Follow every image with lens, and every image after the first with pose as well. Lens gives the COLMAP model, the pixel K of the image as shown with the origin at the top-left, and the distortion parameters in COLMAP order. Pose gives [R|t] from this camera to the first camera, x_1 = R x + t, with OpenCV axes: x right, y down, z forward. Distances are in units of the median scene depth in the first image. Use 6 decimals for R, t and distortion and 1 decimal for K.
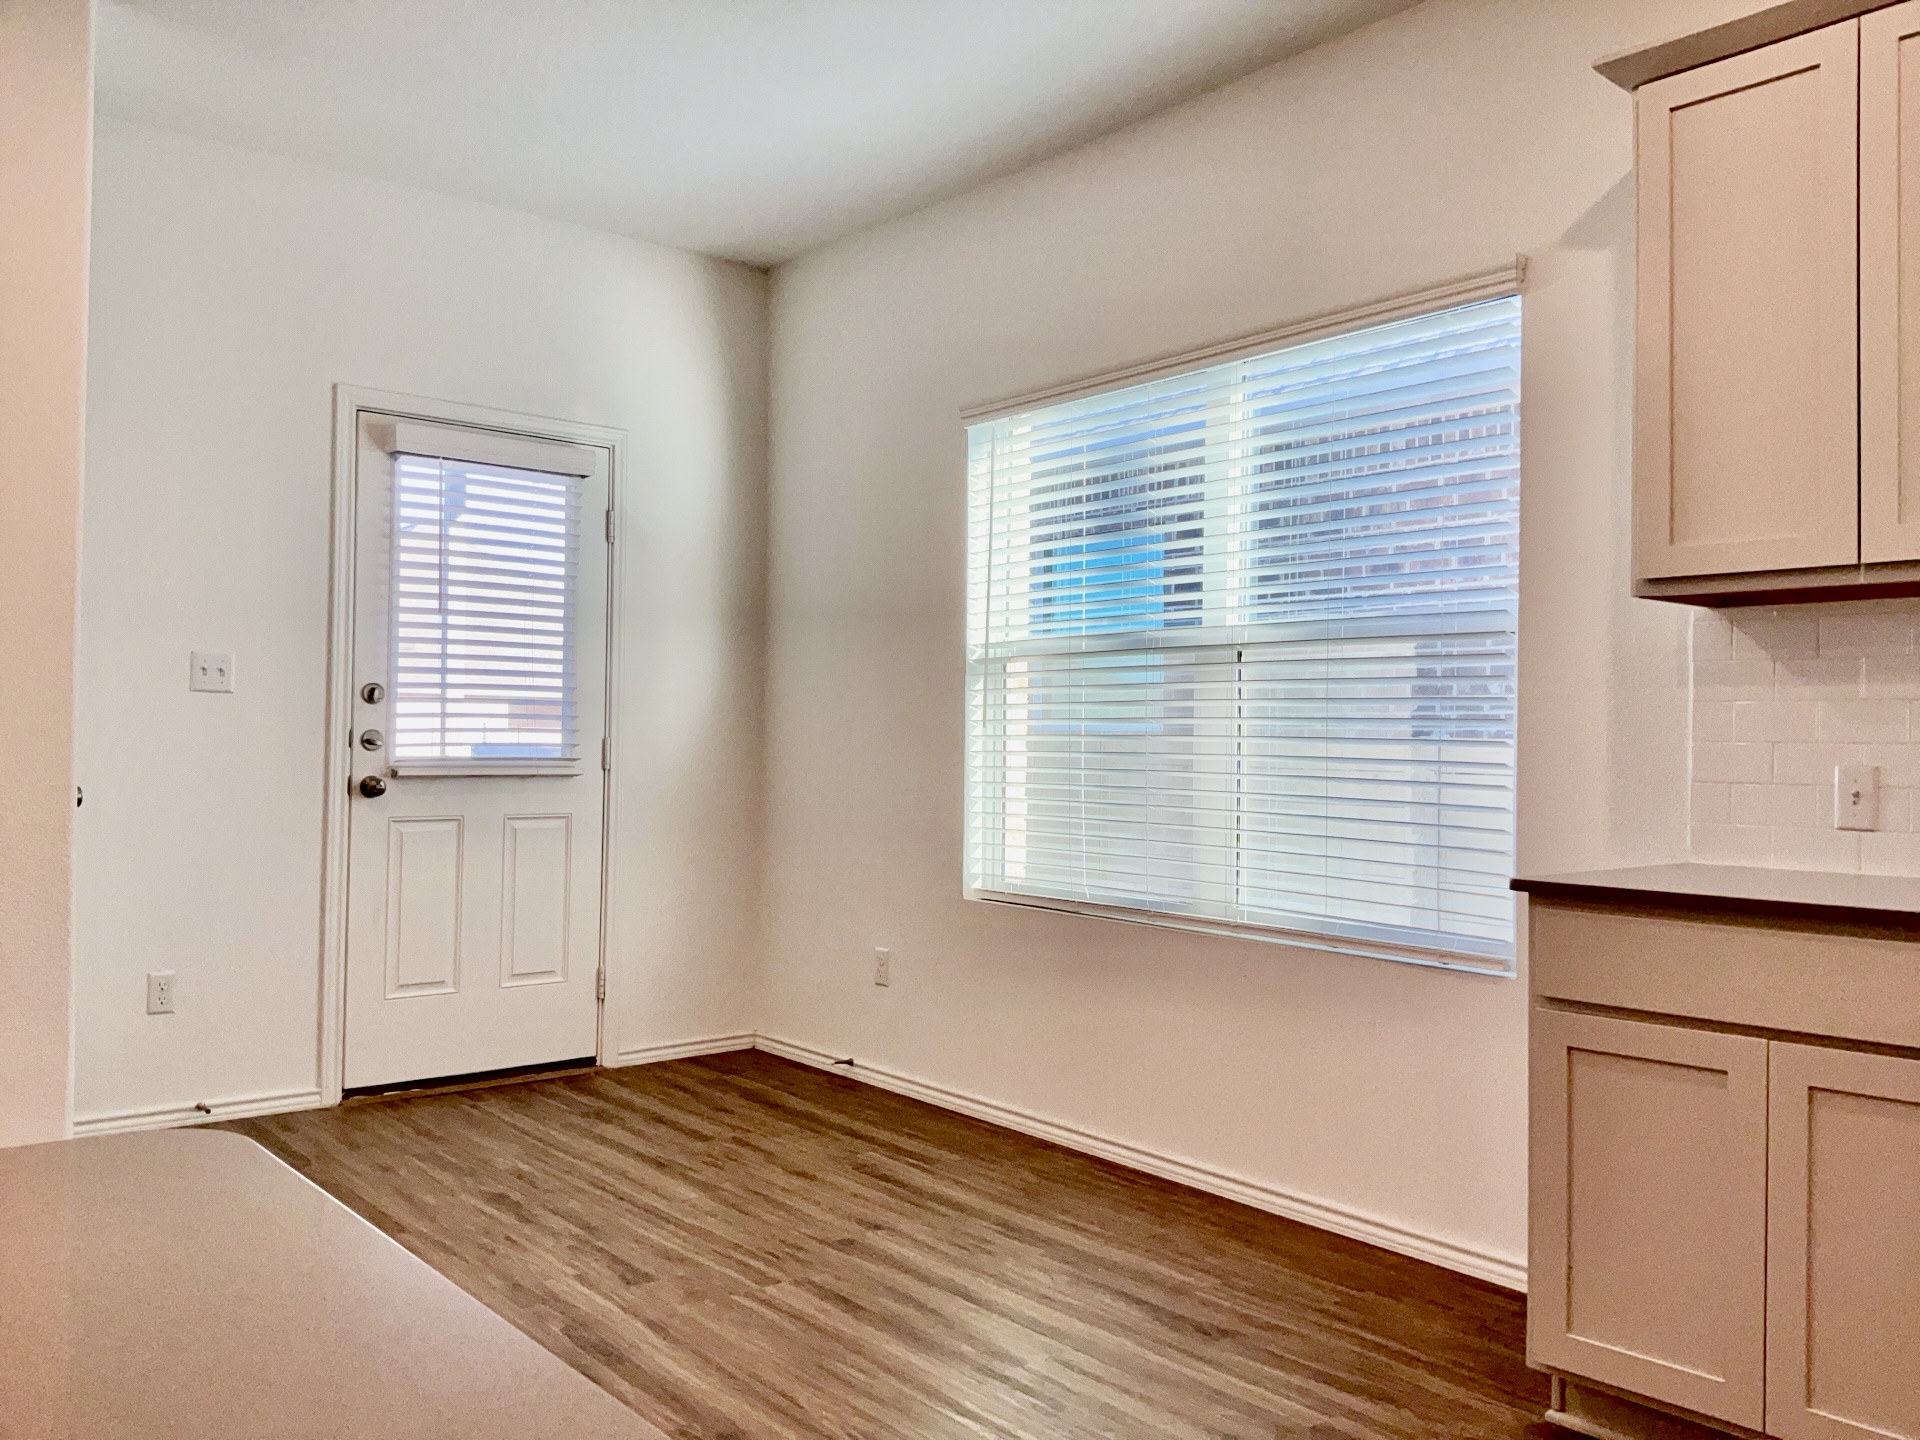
lens RADIAL K [[1519.4, 0, 959.6], [0, 1519.4, 717.9], [0, 0, 1]] dist [0.071348, -0.046529]
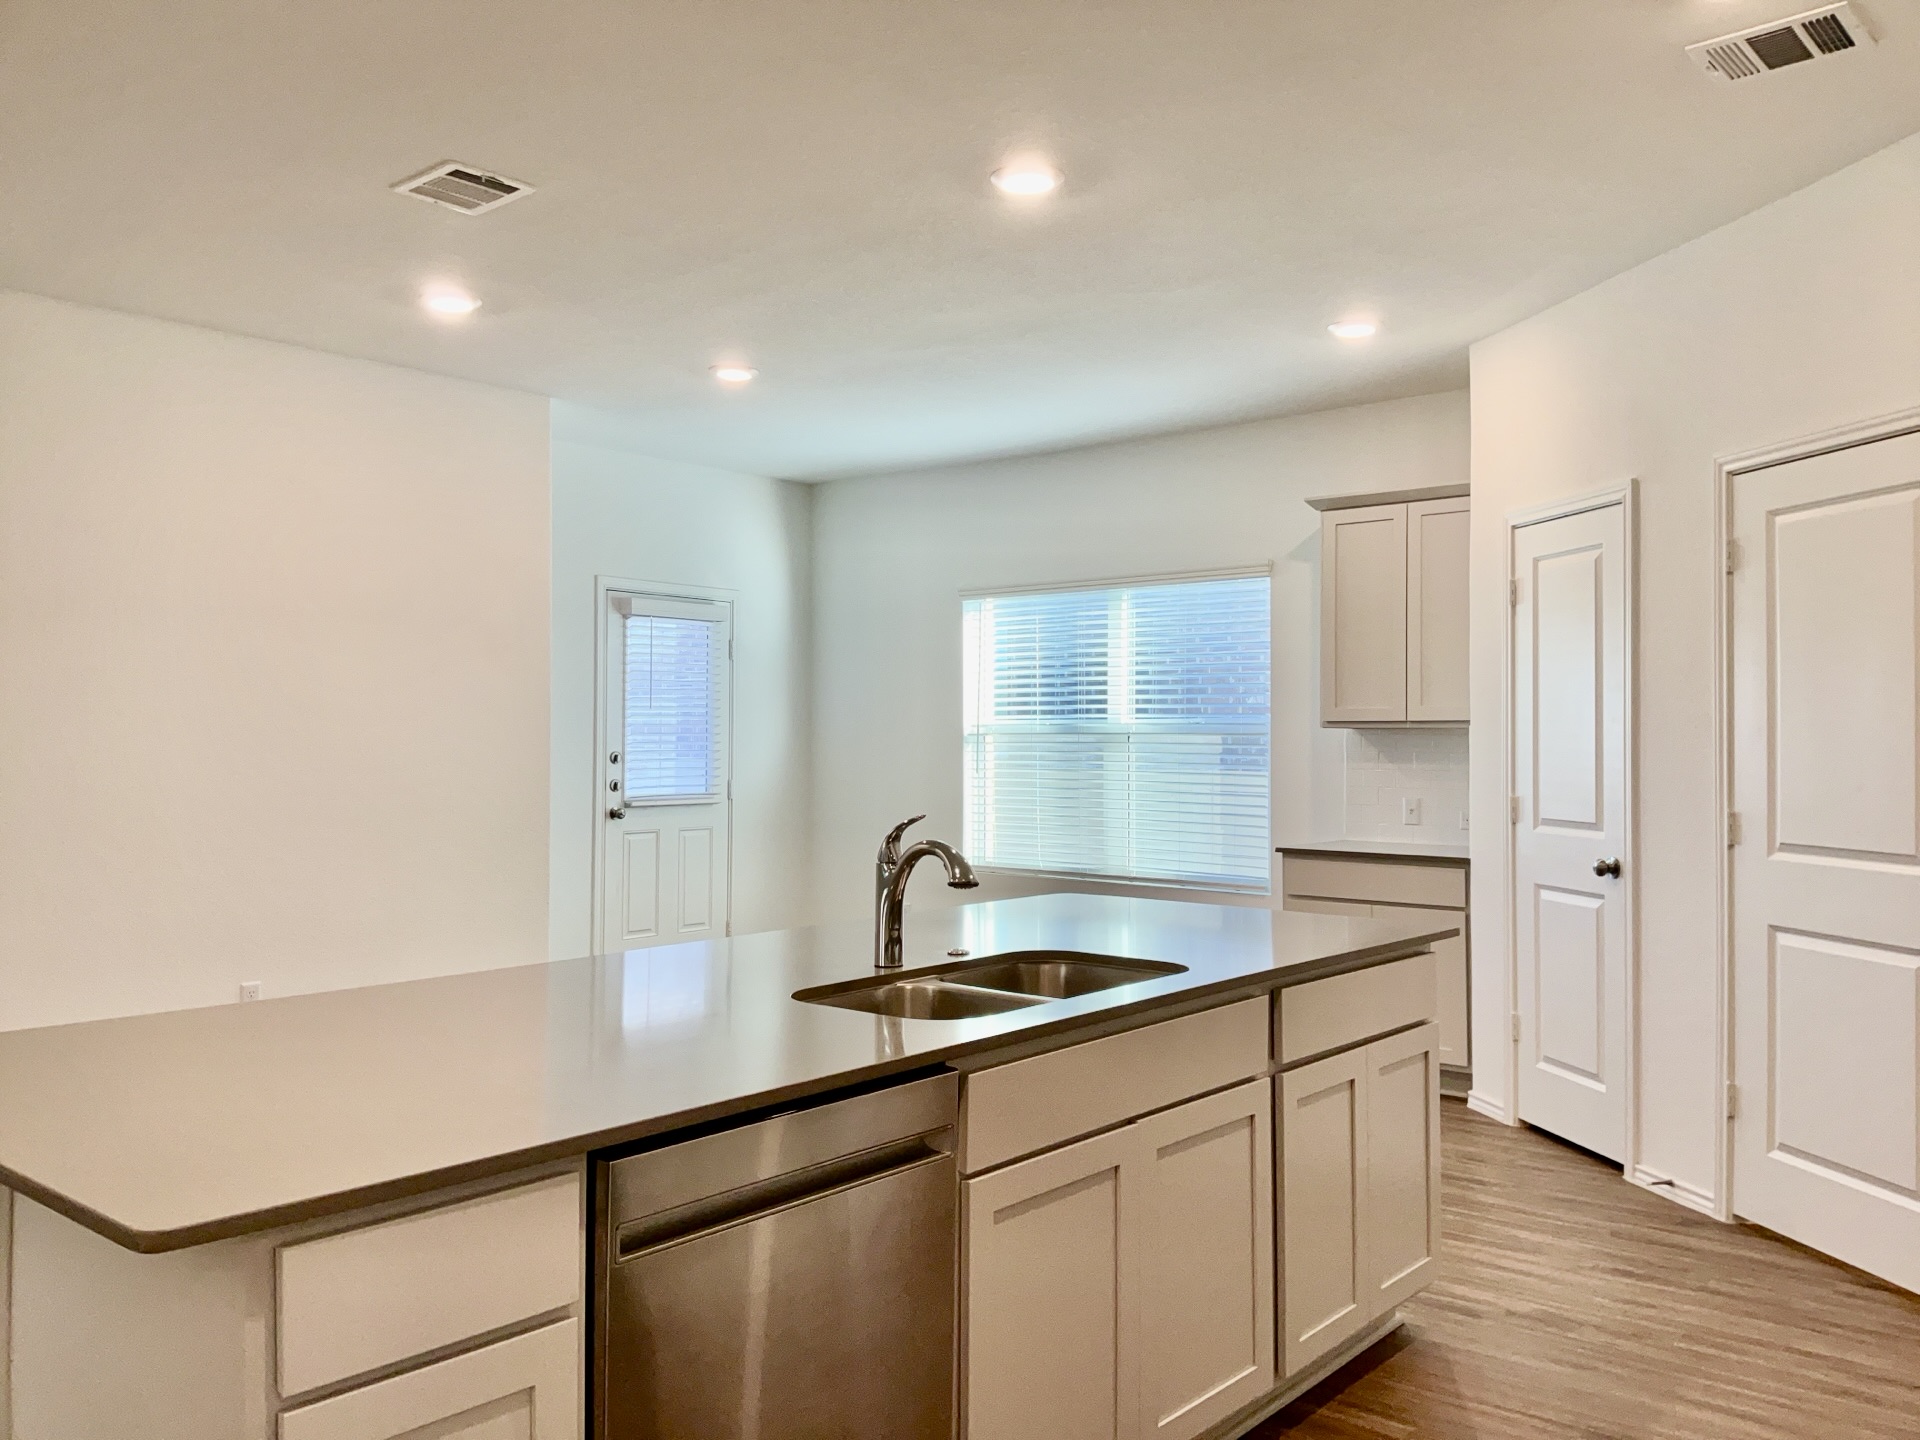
lens RADIAL K [[1519.4, 0, 954.7], [0, 1519.4, 718.0], [0, 0, 1]] dist [0.071348, -0.046529]
pose [[0.982584, -0.006650, 0.185702, -0.329664], [0.006464, 0.999978, 0.001605, -0.060212], [-0.185709, -0.000377, 0.982605, -0.717433]]
